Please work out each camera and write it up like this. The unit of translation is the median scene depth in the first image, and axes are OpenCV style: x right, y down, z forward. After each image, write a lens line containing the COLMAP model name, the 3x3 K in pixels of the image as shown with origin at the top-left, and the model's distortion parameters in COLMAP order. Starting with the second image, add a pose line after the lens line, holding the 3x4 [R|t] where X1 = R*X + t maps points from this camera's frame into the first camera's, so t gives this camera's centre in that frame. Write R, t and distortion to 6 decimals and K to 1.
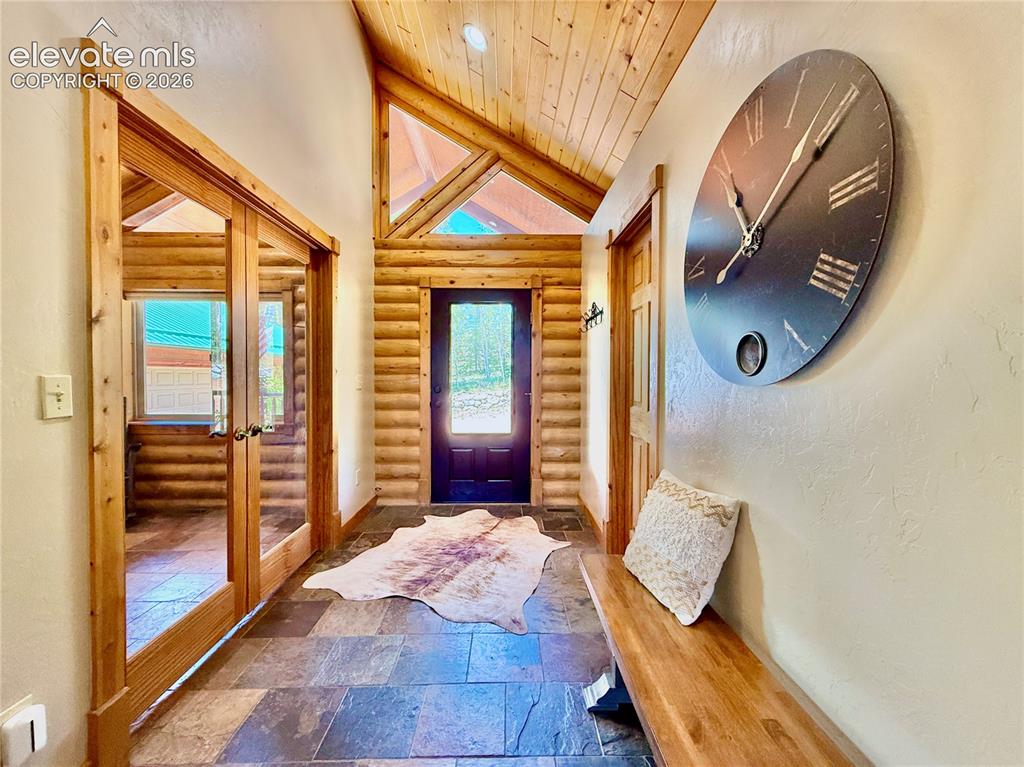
lens RADIAL K [[406.4, 0, 506.3], [0, 406.4, 383.7], [0, 0, 1]] dist [0.000106, -0.000065]
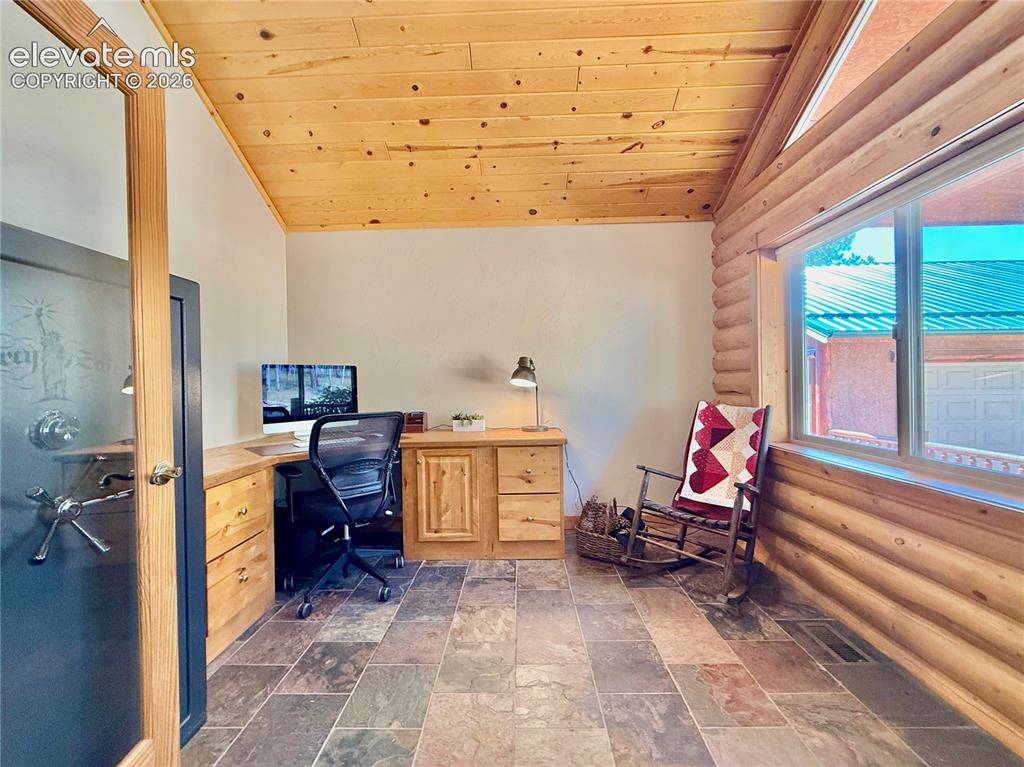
lens RADIAL K [[406.4, 0, 509.4], [0, 406.4, 384.4], [0, 0, 1]] dist [0.000106, -0.000065]
pose [[-0.032860, 0.002532, -0.999457, -0.250366], [-0.007035, 0.999971, 0.002765, 0.000587], [0.999435, 0.007122, -0.032841, 0.591940]]
